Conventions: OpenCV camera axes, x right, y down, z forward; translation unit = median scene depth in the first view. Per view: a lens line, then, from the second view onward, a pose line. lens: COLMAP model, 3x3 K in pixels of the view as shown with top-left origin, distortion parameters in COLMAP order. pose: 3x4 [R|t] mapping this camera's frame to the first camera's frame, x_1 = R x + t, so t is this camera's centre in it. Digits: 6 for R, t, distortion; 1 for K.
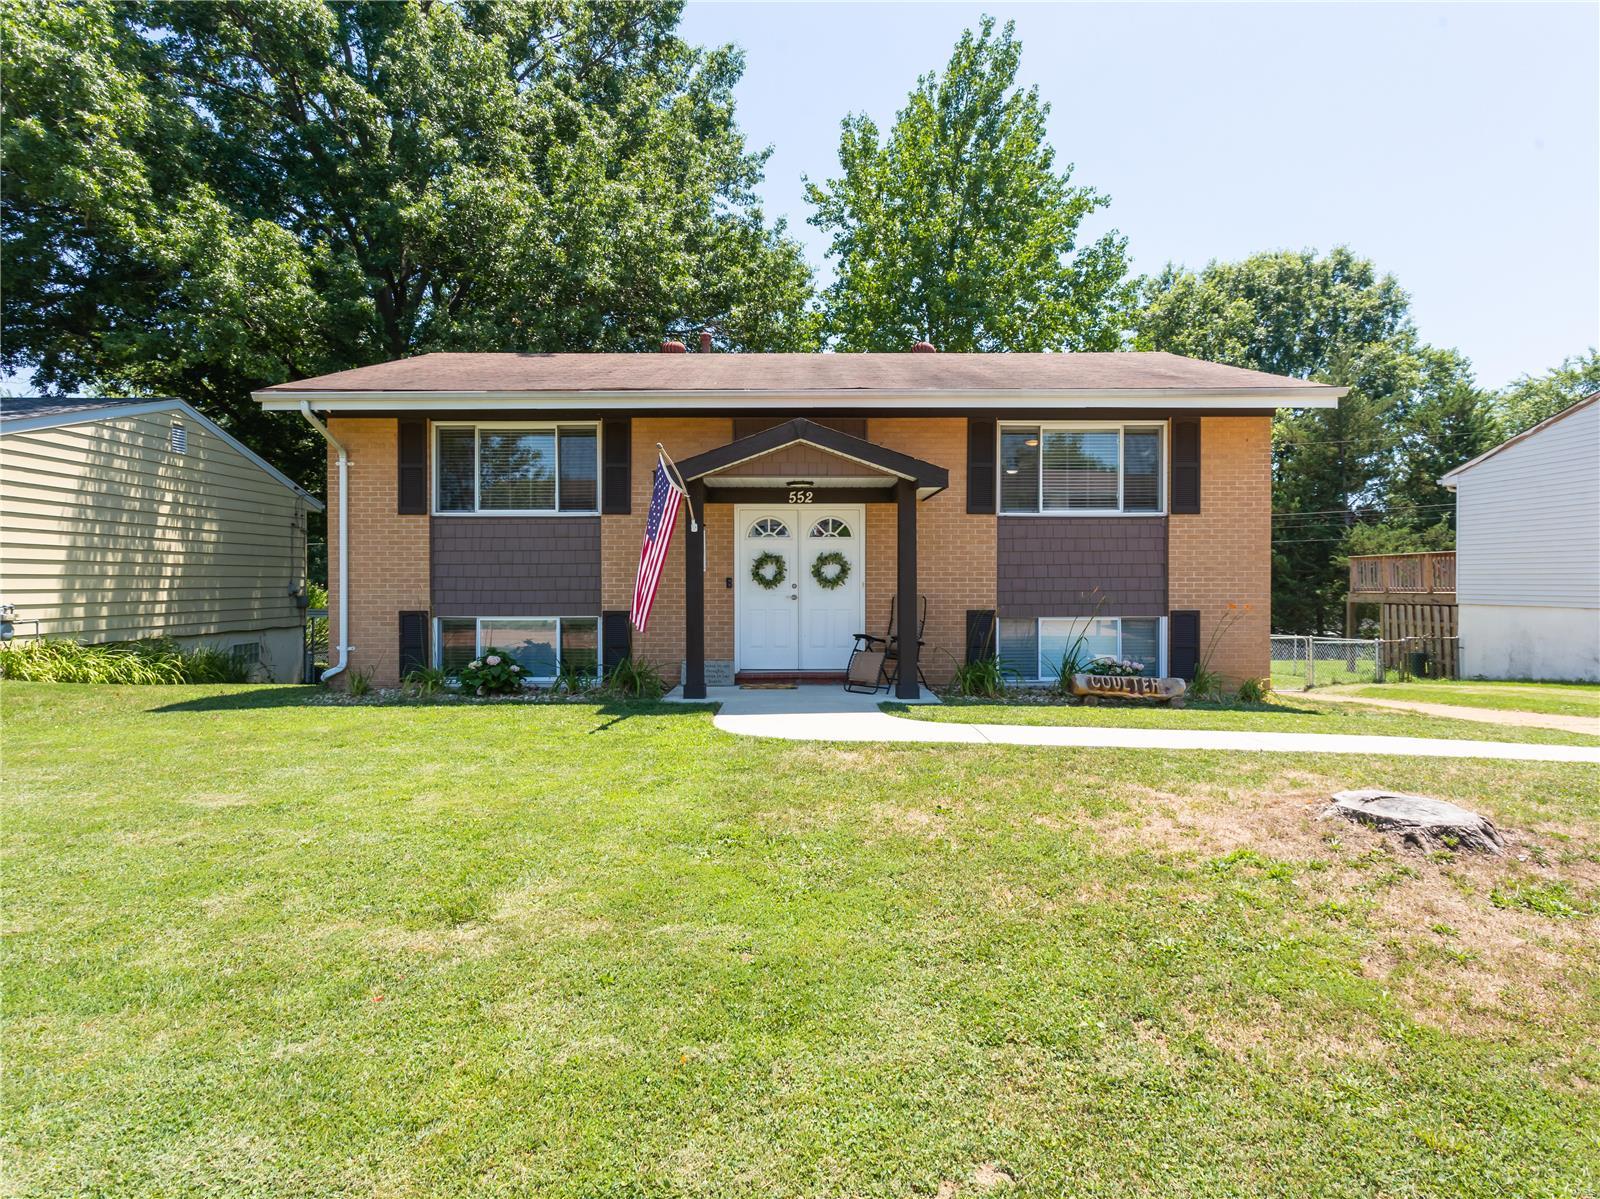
lens RADIAL K [[842.9, 0, 793.6], [0, 842.9, 590.3], [0, 0, 1]] dist [0.000315, 0.004661]
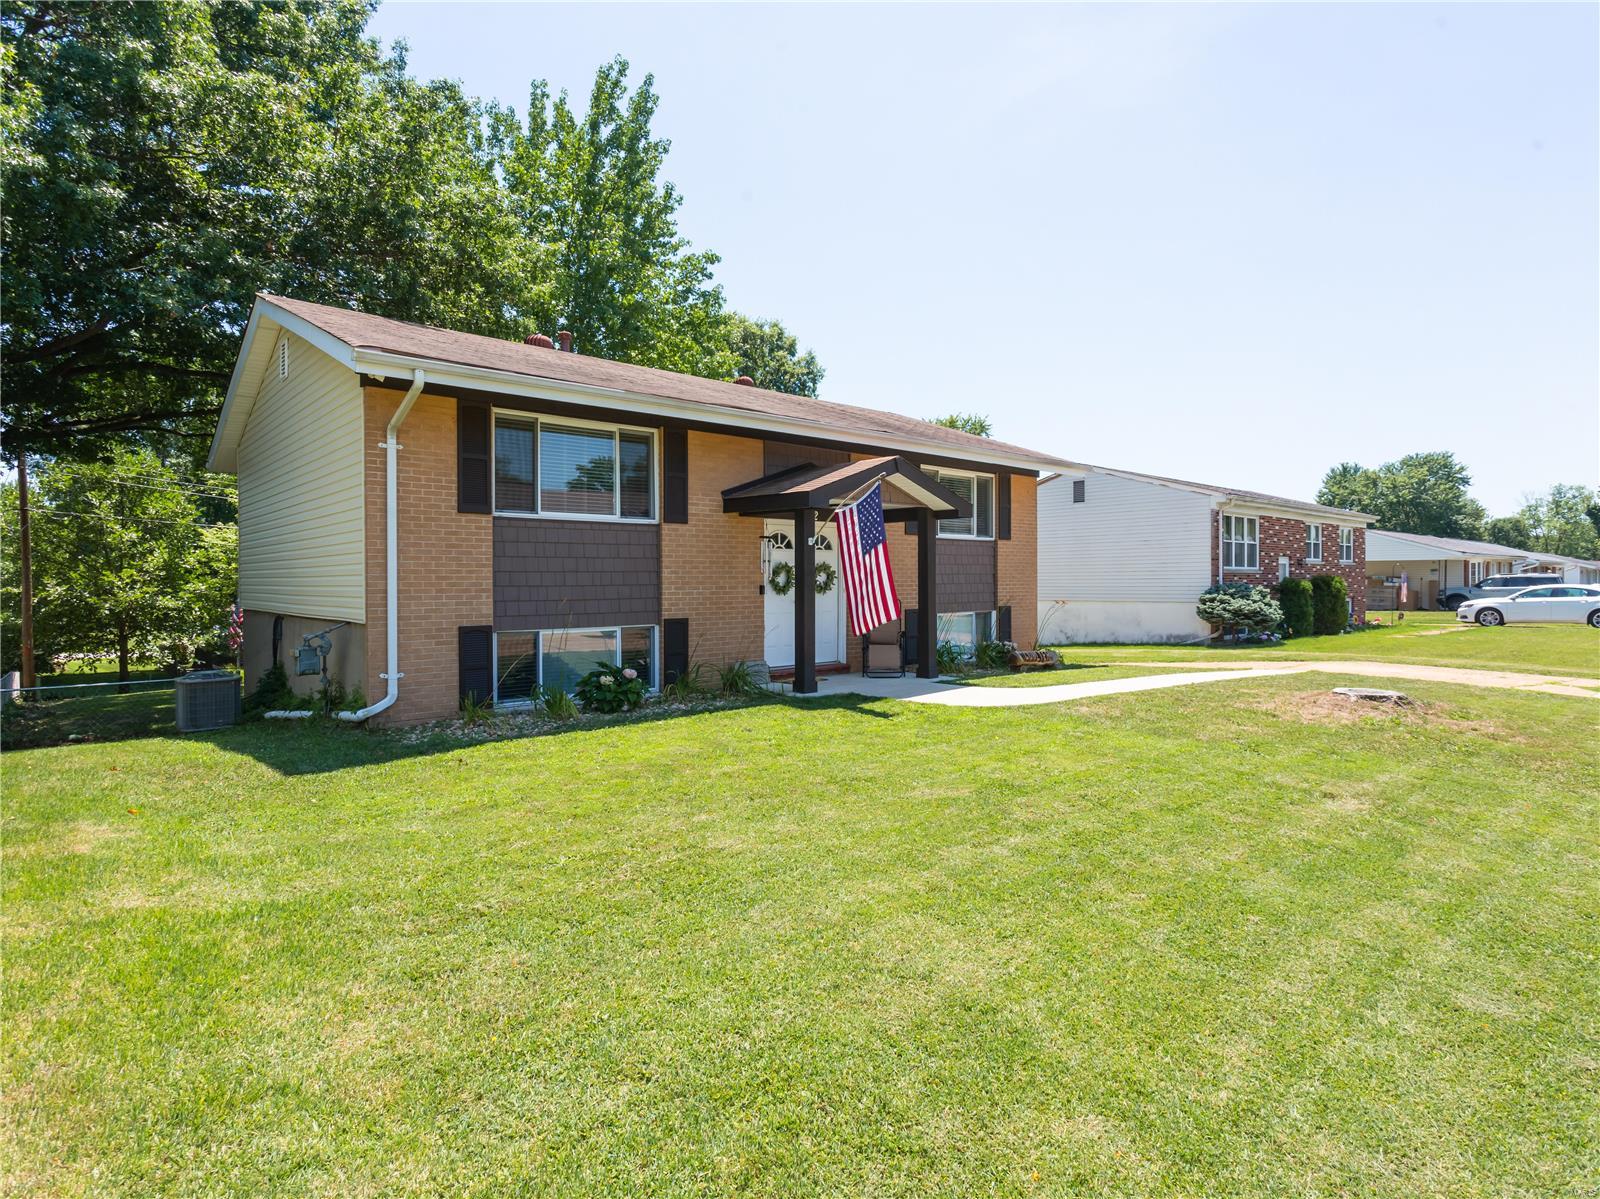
lens RADIAL K [[842.9, 0, 748.8], [0, 842.9, 596.0], [0, 0, 1]] dist [0.000315, 0.004661]
pose [[0.757079, -0.013954, 0.653174, -0.798964], [0.007102, 0.999889, 0.013130, -0.015158], [-0.653285, -0.005302, 0.757094, 0.170213]]
